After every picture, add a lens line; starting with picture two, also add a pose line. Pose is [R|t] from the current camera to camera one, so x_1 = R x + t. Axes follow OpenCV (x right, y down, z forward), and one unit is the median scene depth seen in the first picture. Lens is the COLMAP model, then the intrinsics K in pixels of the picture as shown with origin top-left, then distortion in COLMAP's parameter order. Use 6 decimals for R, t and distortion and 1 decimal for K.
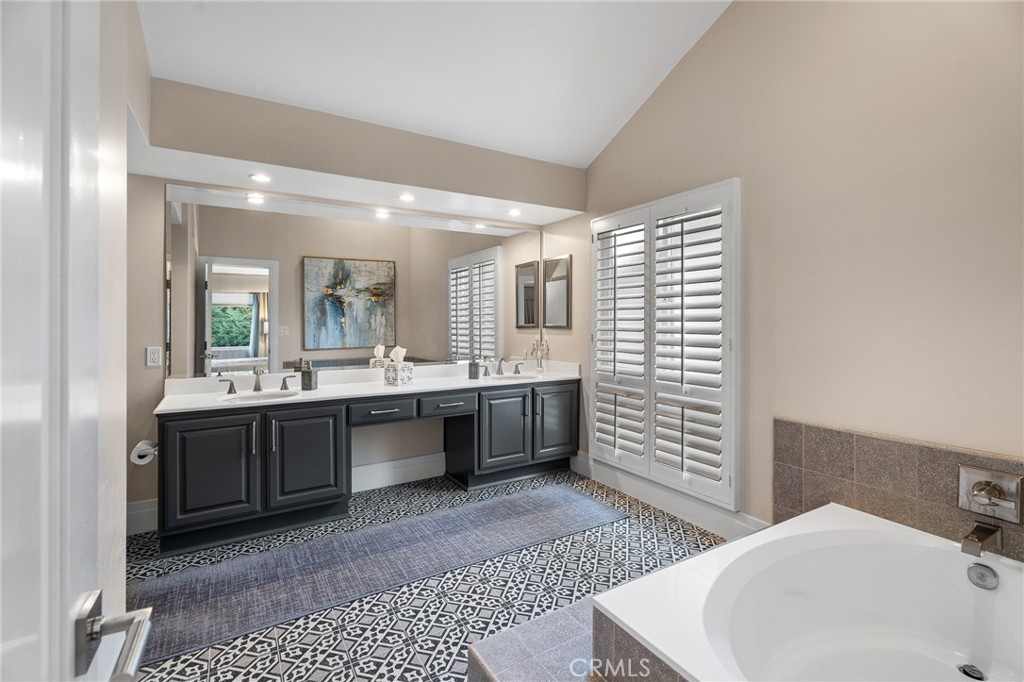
lens RADIAL K [[475.3, 0, 504.1], [0, 475.3, 317.1], [0, 0, 1]] dist [0.003414, 0.000626]
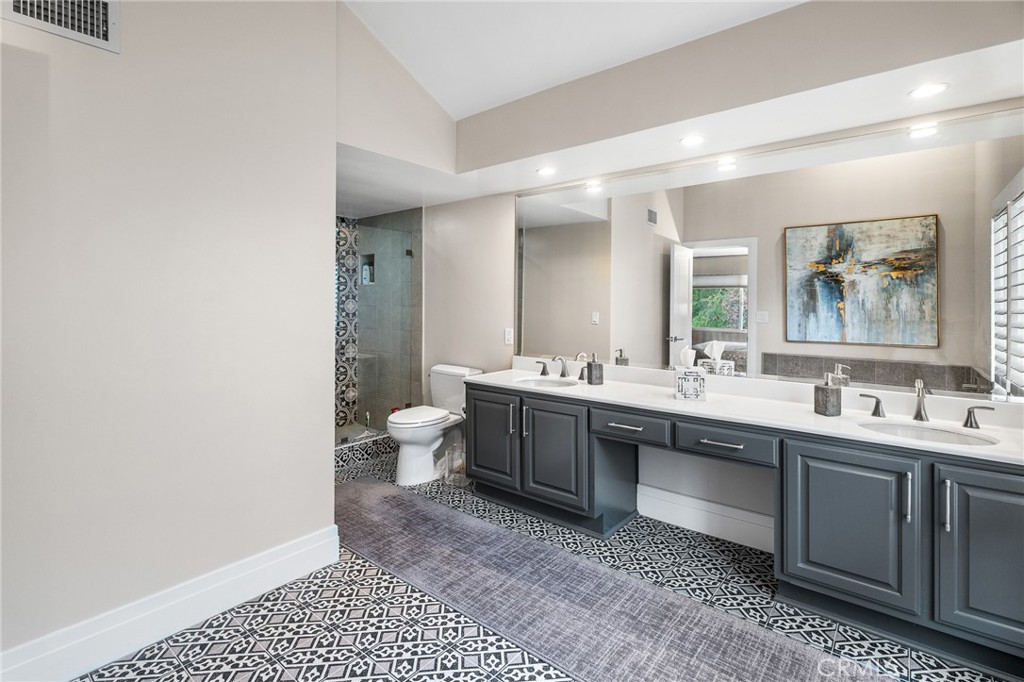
lens RADIAL K [[475.3, 0, 493.0], [0, 475.3, 306.7], [0, 0, 1]] dist [0.003414, 0.000626]
pose [[0.341100, 0.014361, -0.939917, 0.180204], [0.004062, 0.999851, 0.016751, -0.006287], [0.940018, -0.009532, 0.340991, 0.232922]]
